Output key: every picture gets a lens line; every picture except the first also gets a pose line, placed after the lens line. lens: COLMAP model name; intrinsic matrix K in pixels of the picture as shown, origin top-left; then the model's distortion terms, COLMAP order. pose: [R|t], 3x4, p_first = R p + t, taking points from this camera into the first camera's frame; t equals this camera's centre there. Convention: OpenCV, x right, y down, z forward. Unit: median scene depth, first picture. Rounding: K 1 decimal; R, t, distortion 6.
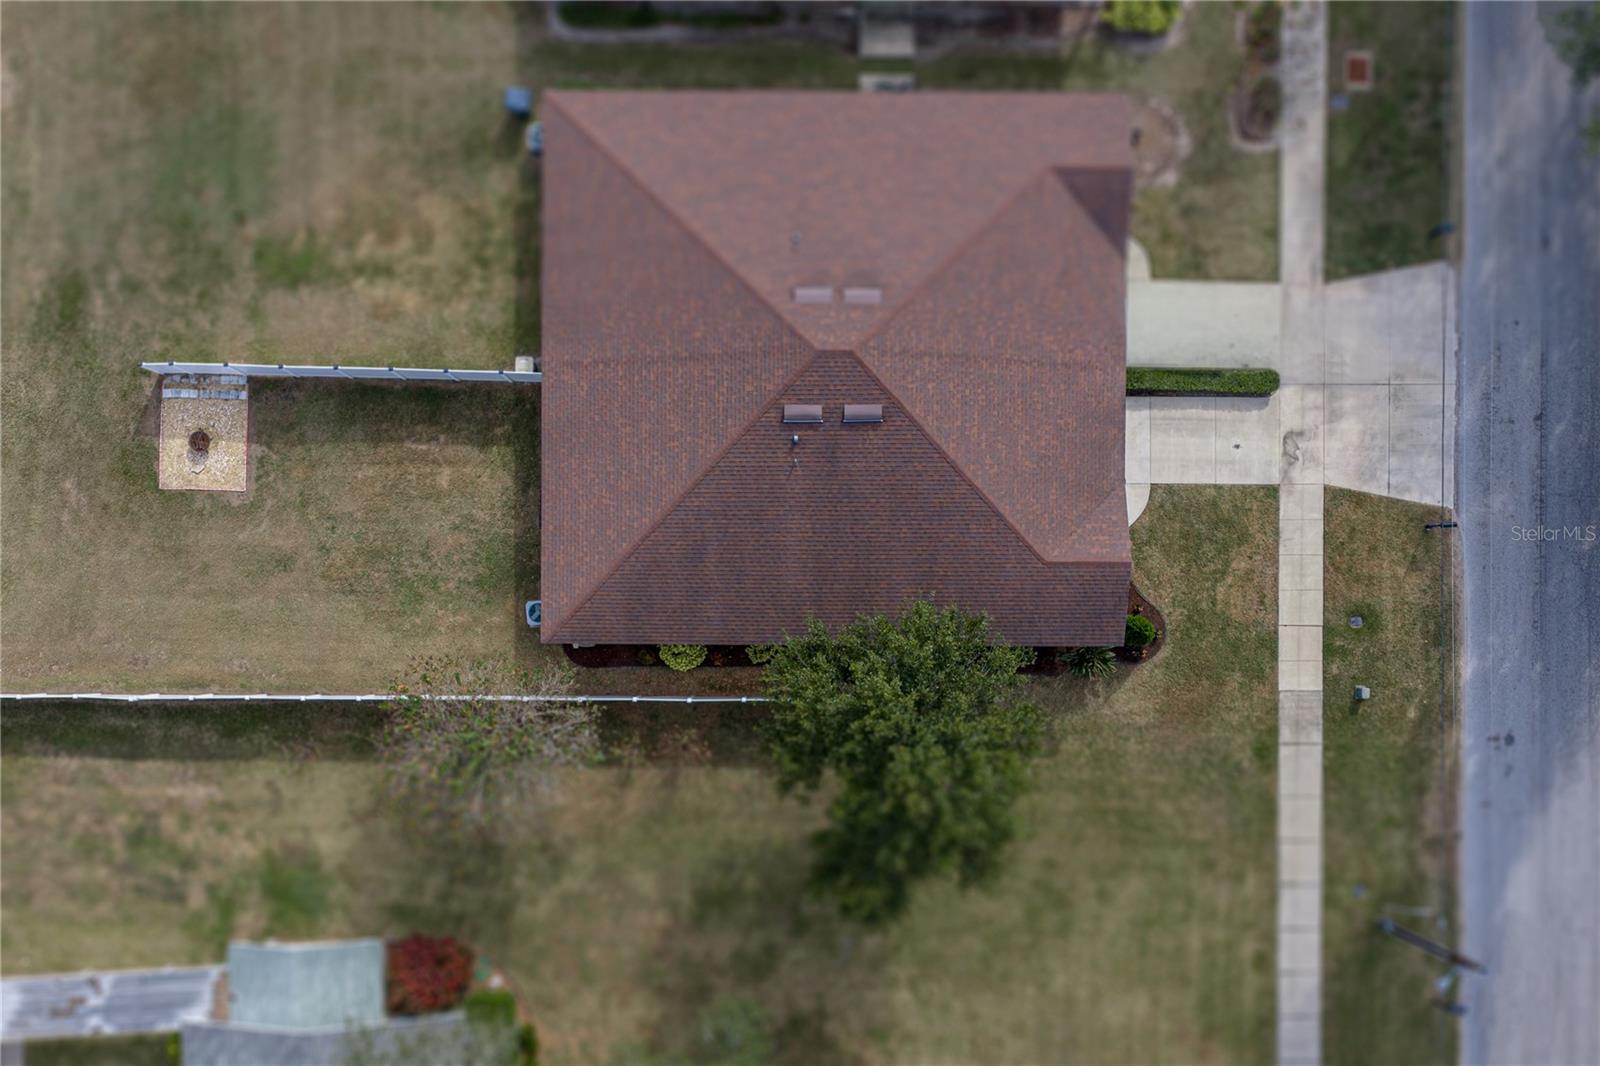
lens RADIAL K [[1329.6, 0, 670.2], [0, 1329.6, 510.1], [0, 0, 1]] dist [-0.004854, -0.014056]
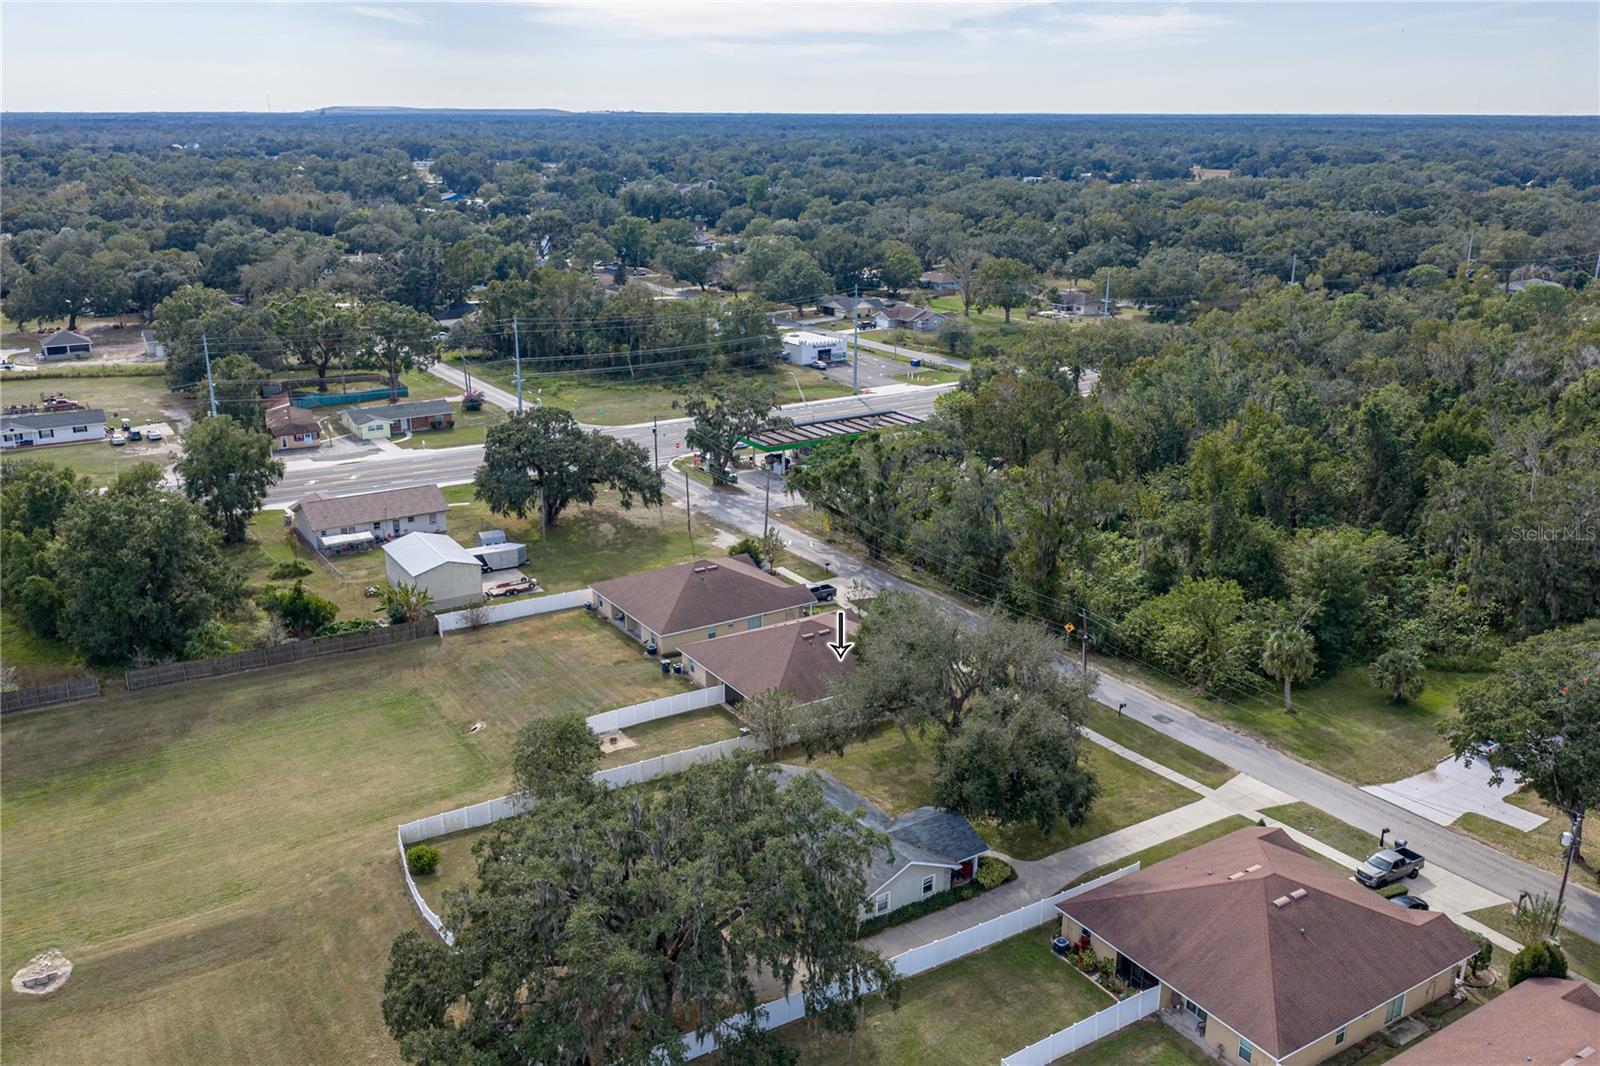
lens RADIAL K [[1337.3, 0, 800.0], [0, 1337.3, 533.0], [0, 0, 1]] dist [0.028998, -0.063510]
pose [[0.844476, -0.157717, 0.511845, -1.297153], [0.535541, 0.235364, -0.811049, 2.125534], [0.007446, 0.959025, 0.283223, -0.115681]]
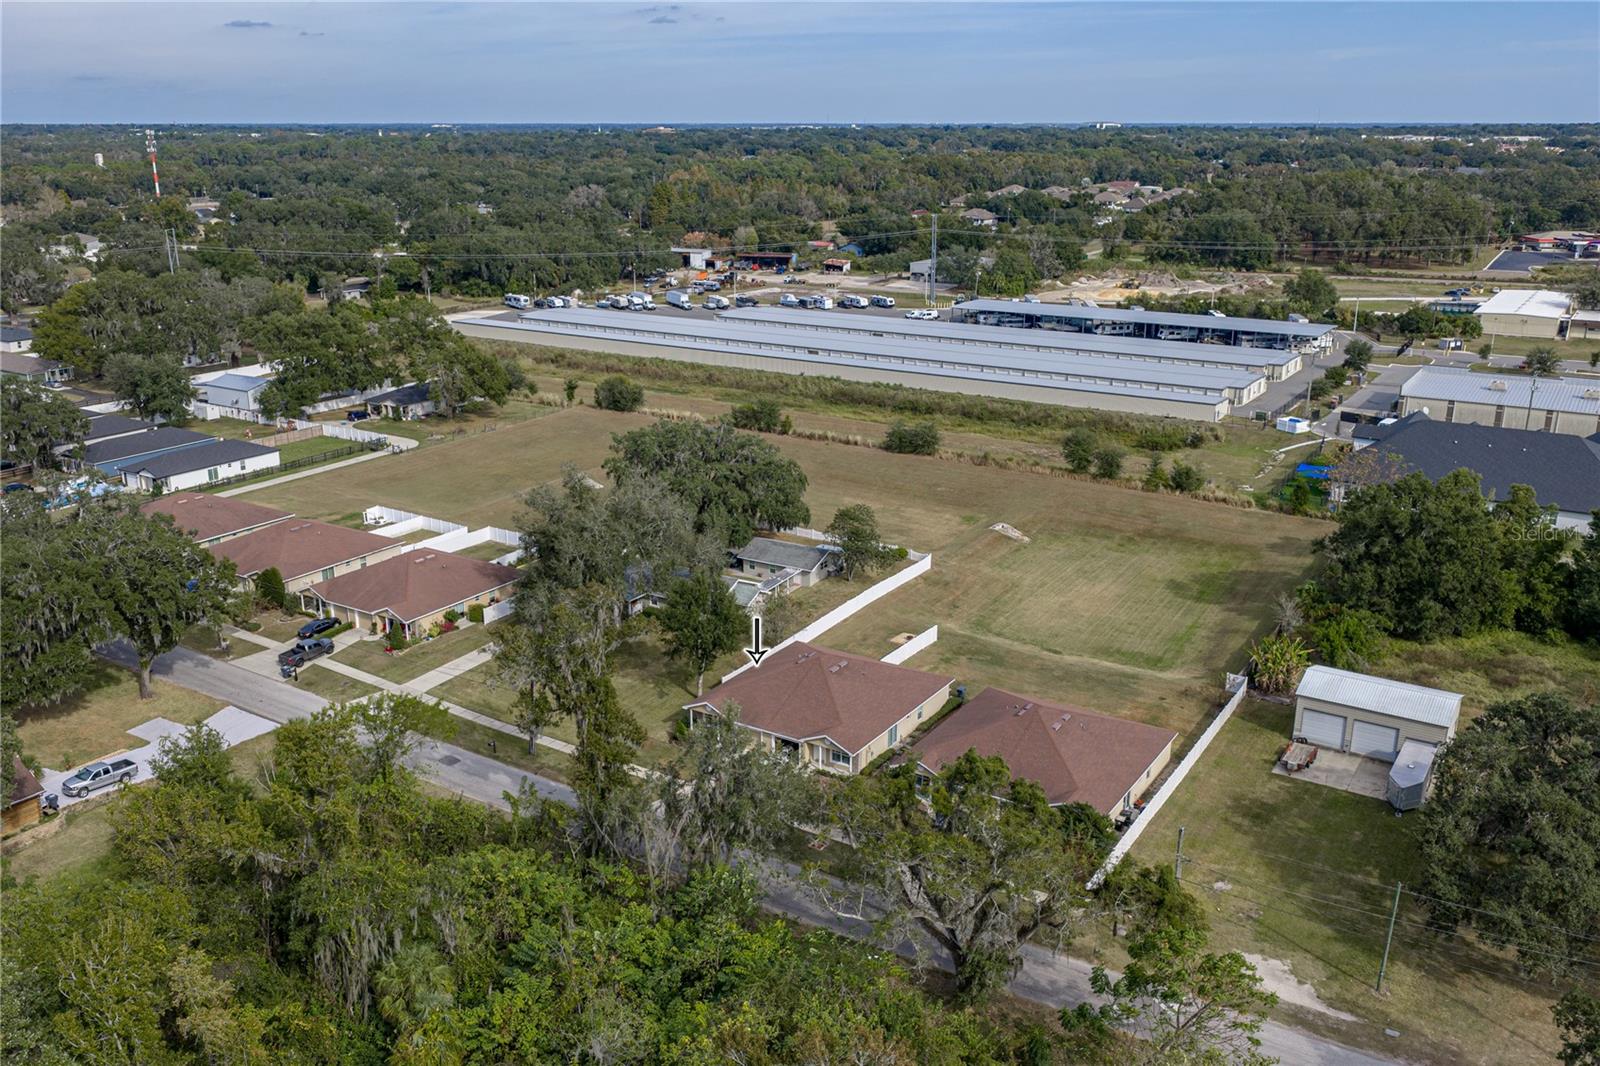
lens RADIAL K [[1337.3, 0, 800.0], [0, 1337.3, 533.0], [0, 0, 1]] dist [0.028998, -0.063510]
pose [[-0.537775, 0.253209, -0.804166, 2.241184], [-0.843000, -0.175266, 0.508559, -1.384342], [-0.012171, 0.951403, 0.307709, -0.205358]]
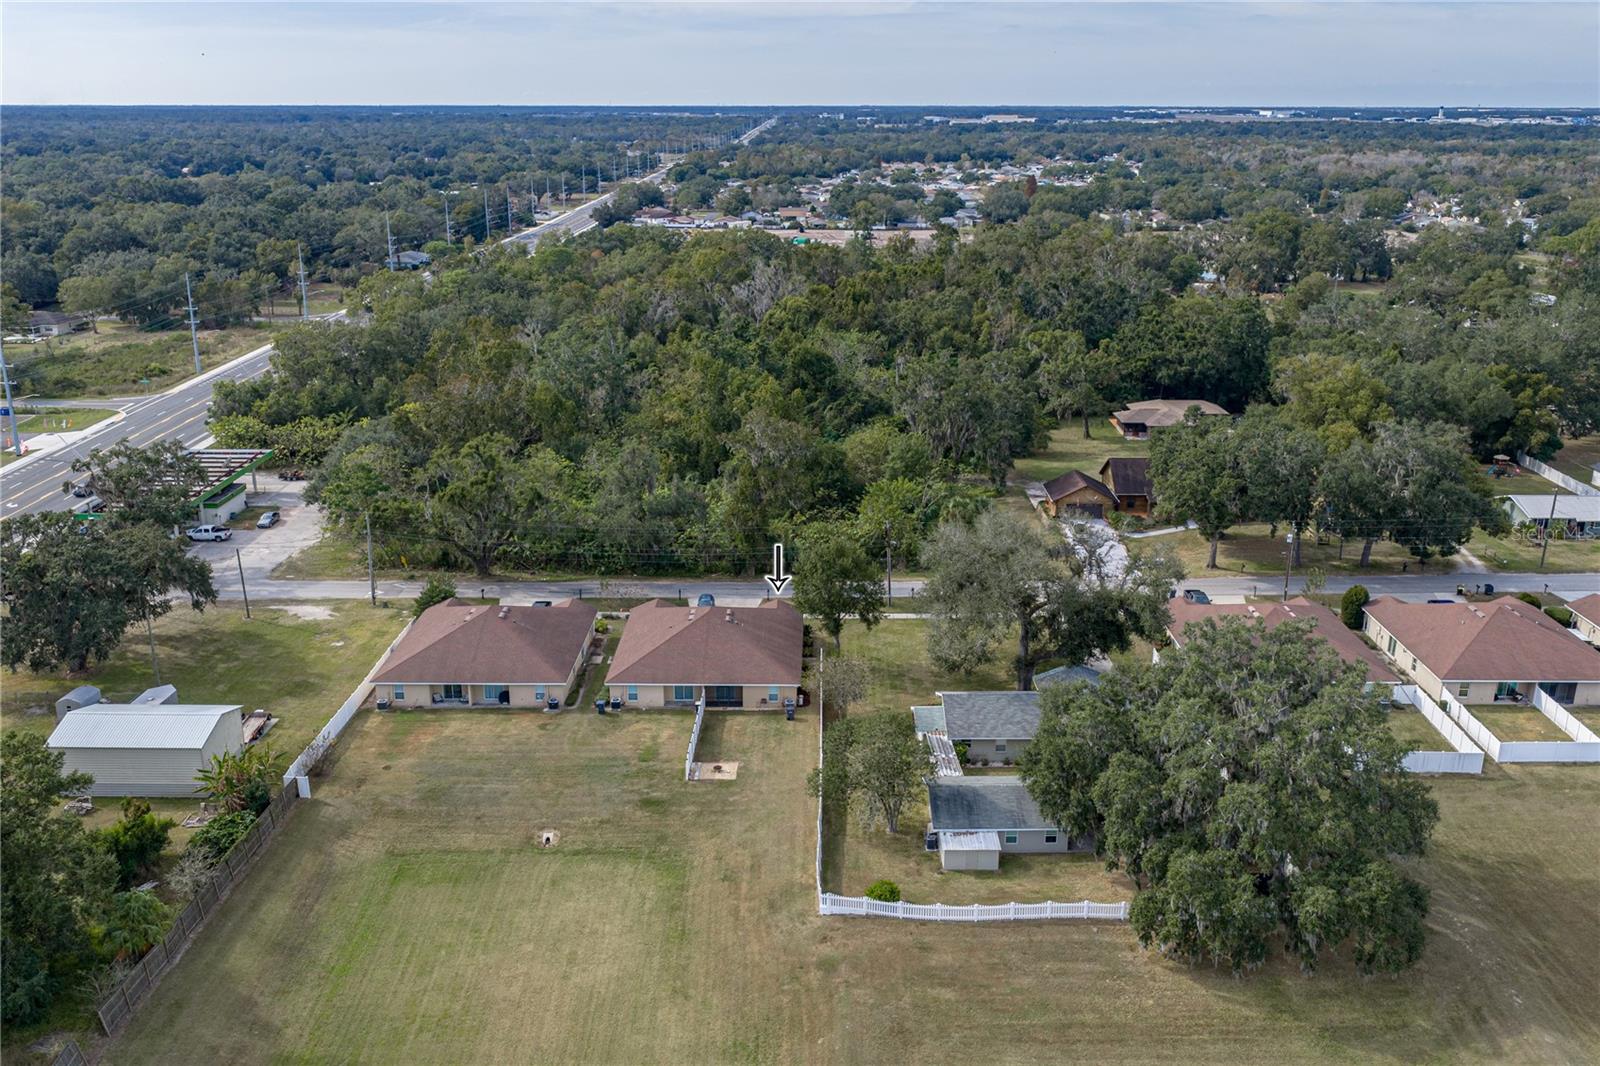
lens RADIAL K [[1325.3, 0, 803.6], [0, 1325.3, 571.5], [0, 0, 1]] dist [0.008178, -0.012875]
pose [[0.010689, -0.330770, 0.943651, -2.504118], [0.999796, -0.012612, -0.015746, 0.148603], [0.017110, 0.943627, 0.330568, -0.144969]]
